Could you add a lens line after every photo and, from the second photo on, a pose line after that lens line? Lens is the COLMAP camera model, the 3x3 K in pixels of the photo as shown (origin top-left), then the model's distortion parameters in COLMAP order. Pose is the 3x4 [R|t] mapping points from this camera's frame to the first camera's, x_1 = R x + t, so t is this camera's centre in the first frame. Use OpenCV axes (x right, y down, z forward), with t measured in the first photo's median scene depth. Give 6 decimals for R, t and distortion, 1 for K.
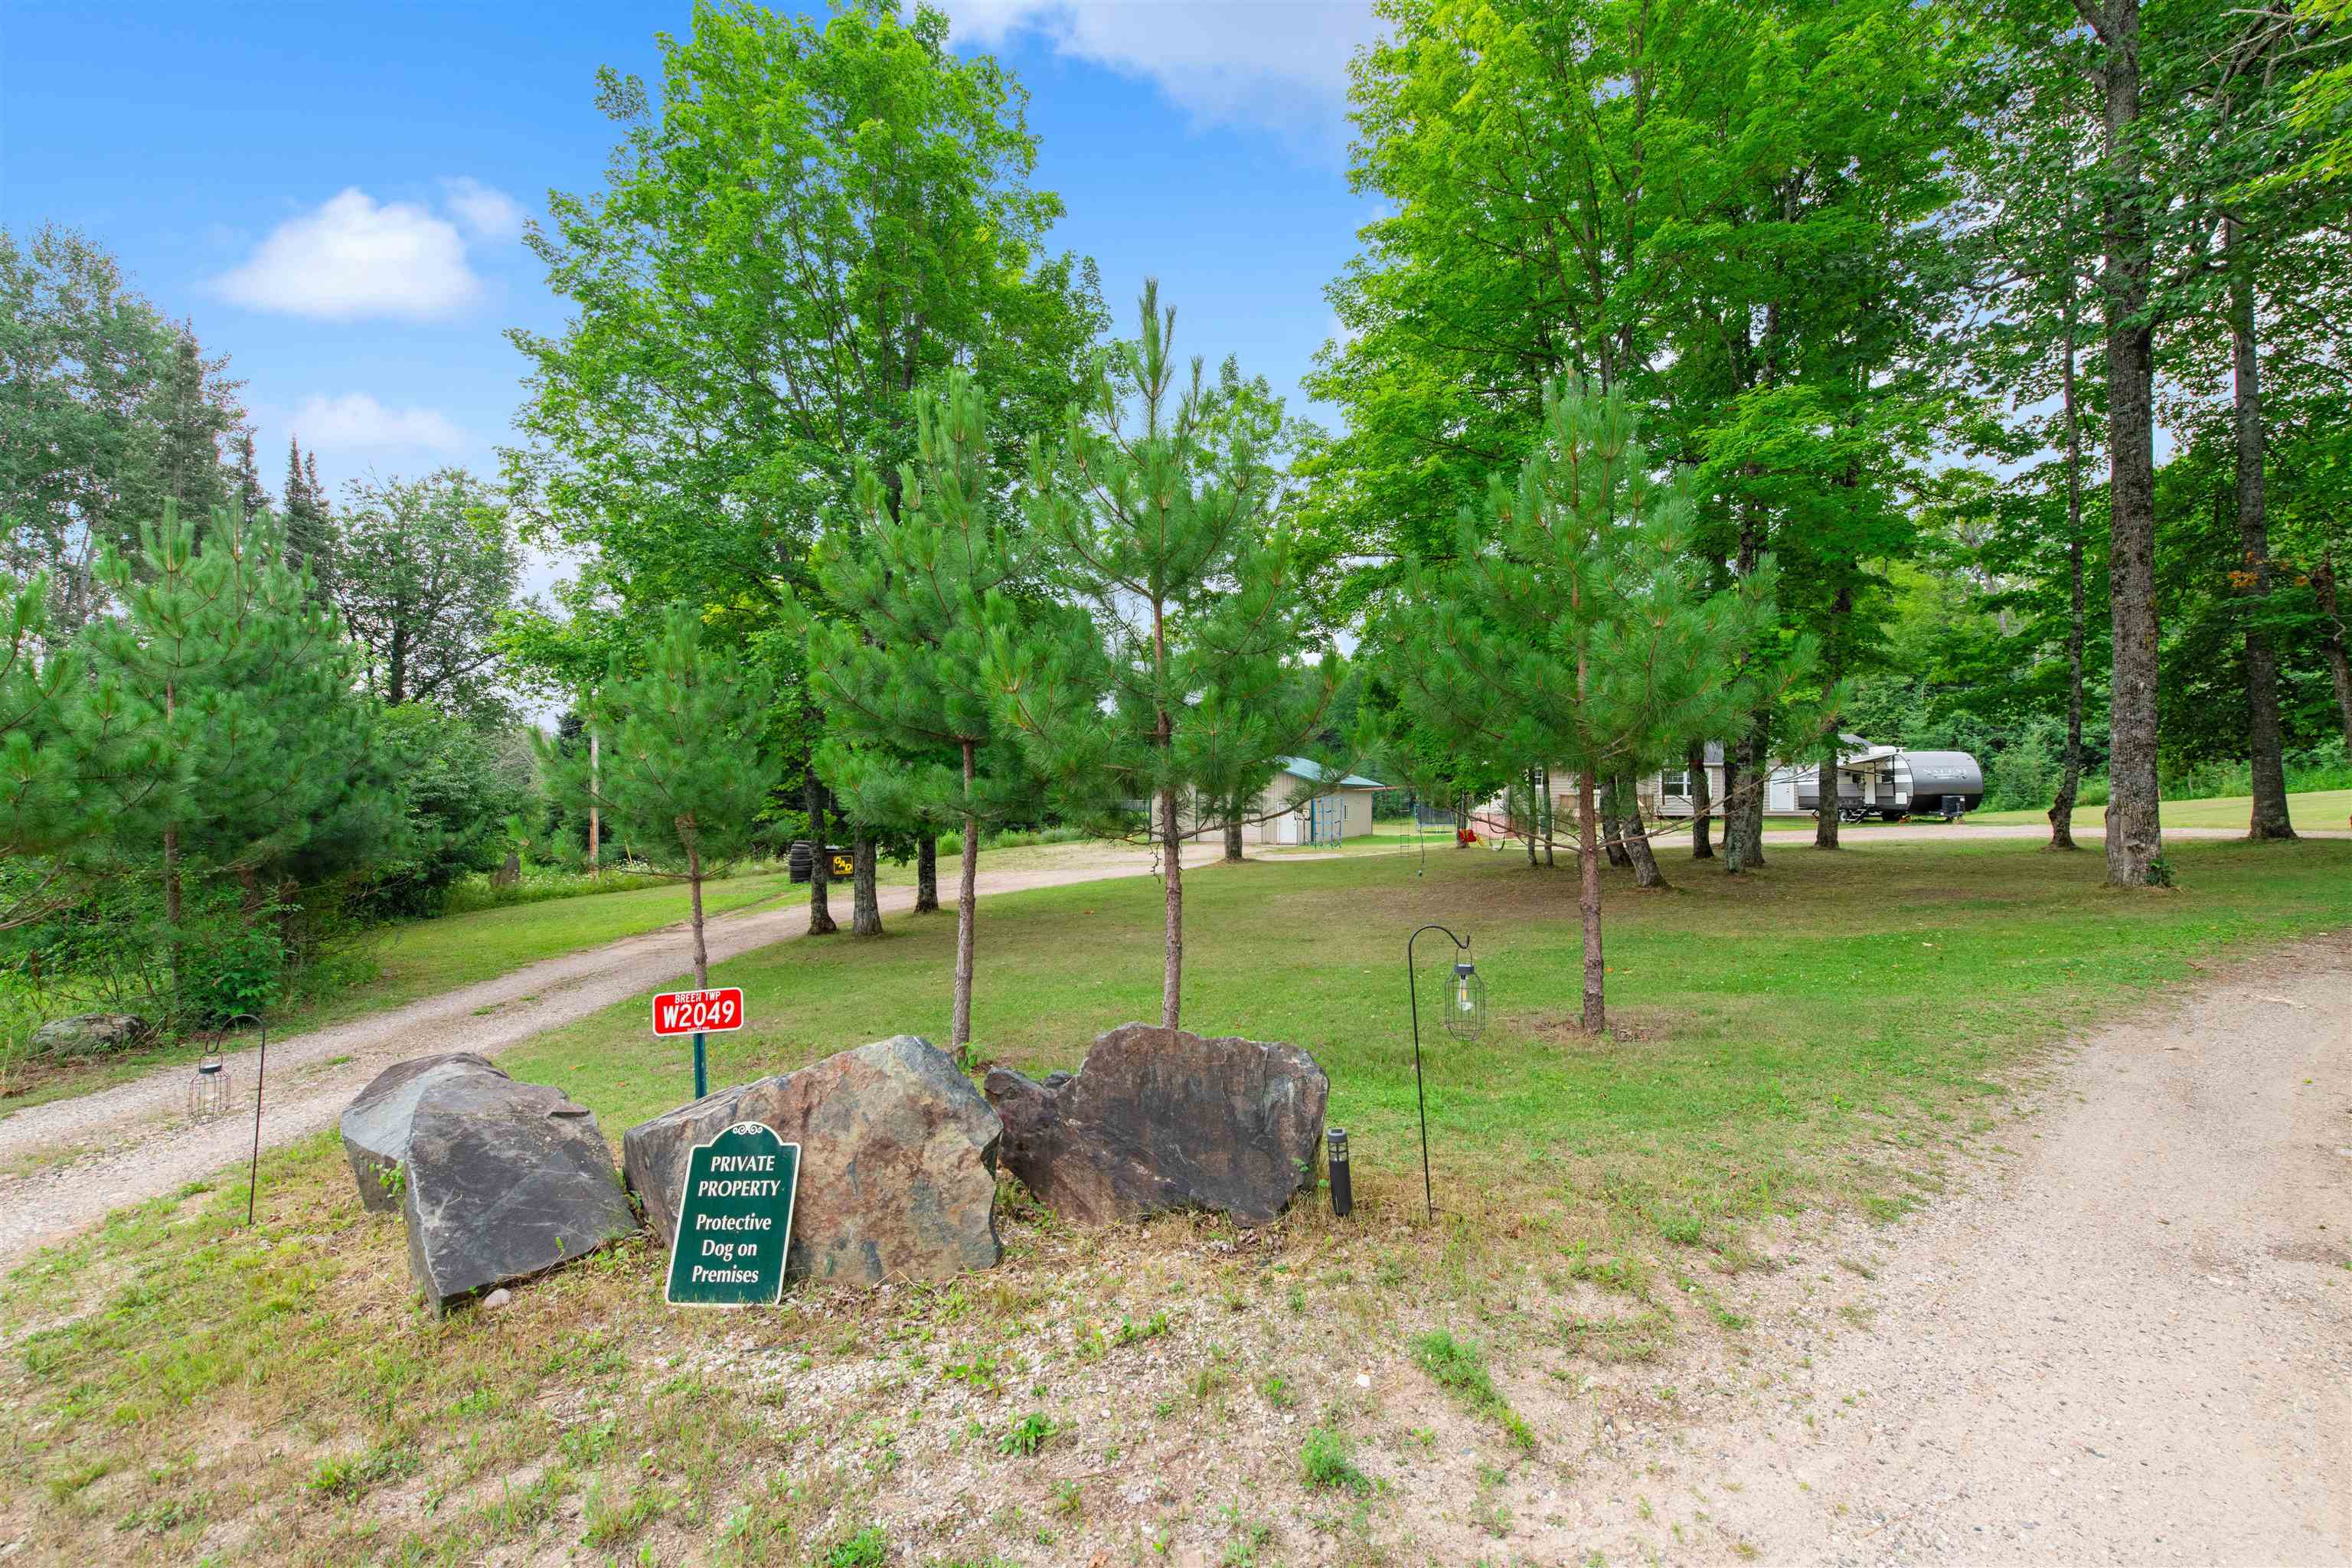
lens RADIAL K [[954.0, 0, 1177.4], [0, 954.0, 780.8], [0, 0, 1]] dist [-0.000254, -0.000011]
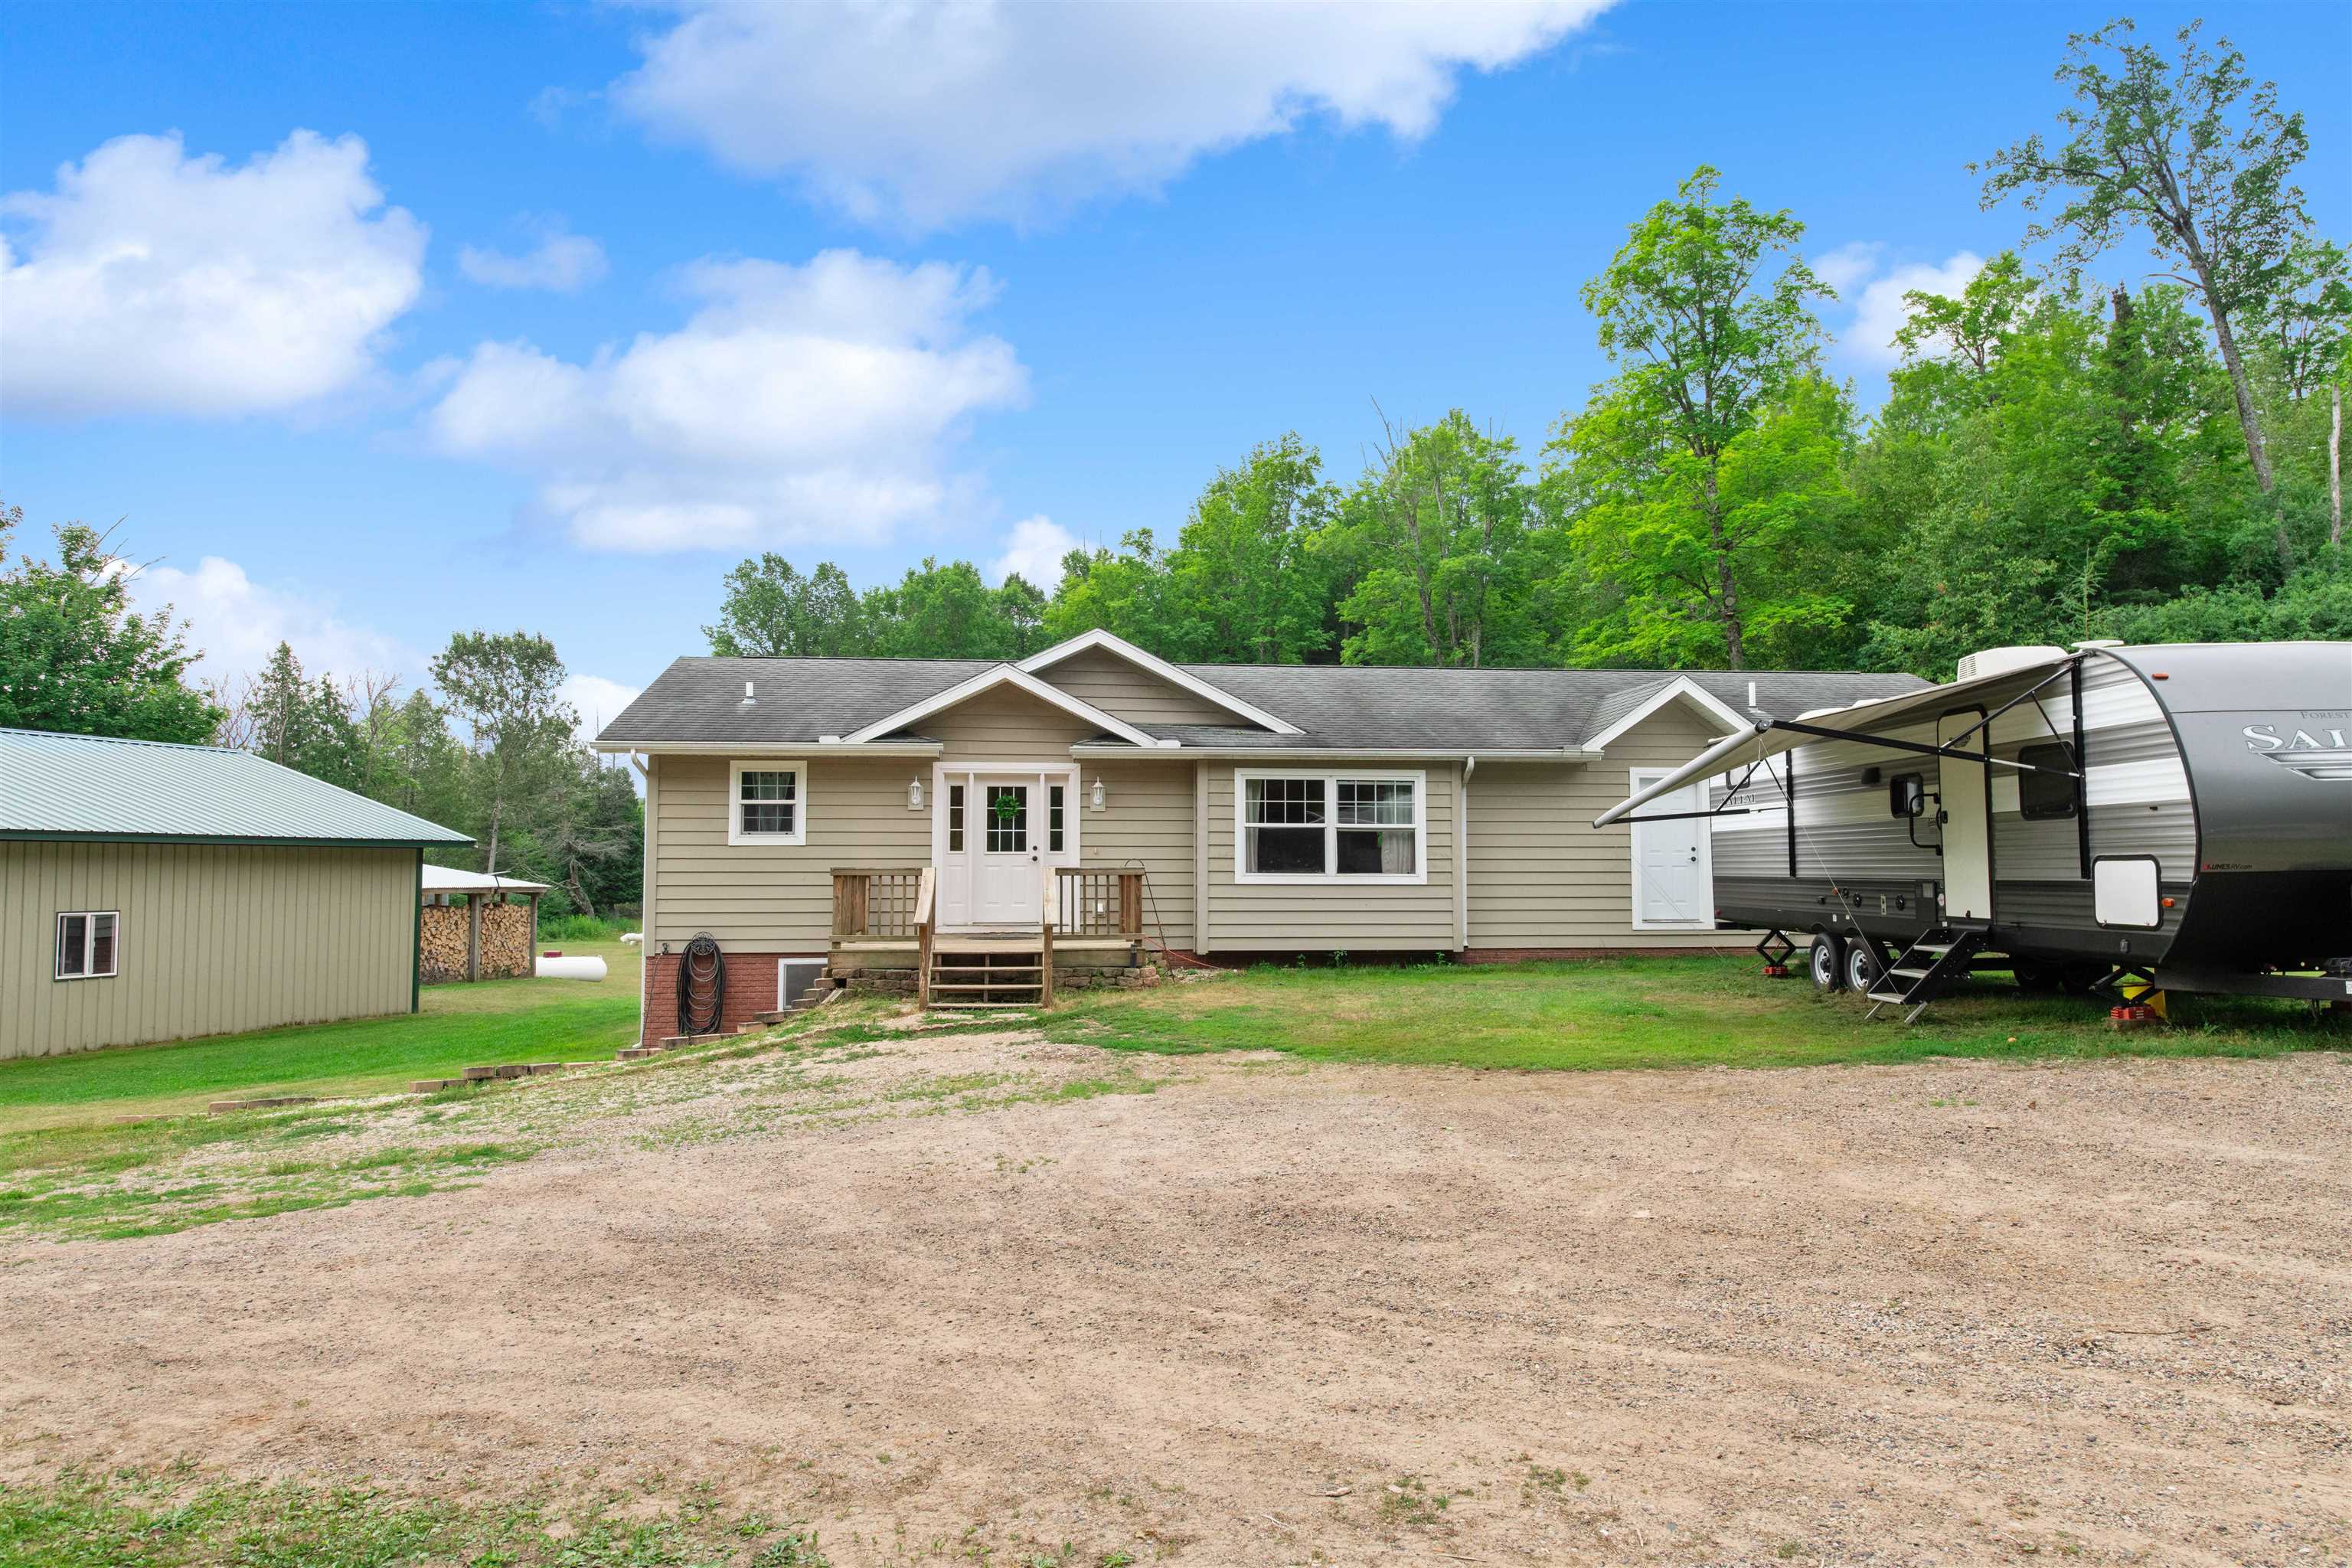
lens RADIAL K [[1625.3, 0, 1169.0], [0, 1625.3, 788.2], [0, 0, 1]] dist [-0.002226, 0.000794]
pose [[0.984830, -0.002030, 0.173510, 0.518895], [0.009711, 0.999009, -0.043434, 0.009676], [-0.173250, 0.044460, 0.983874, 0.716170]]
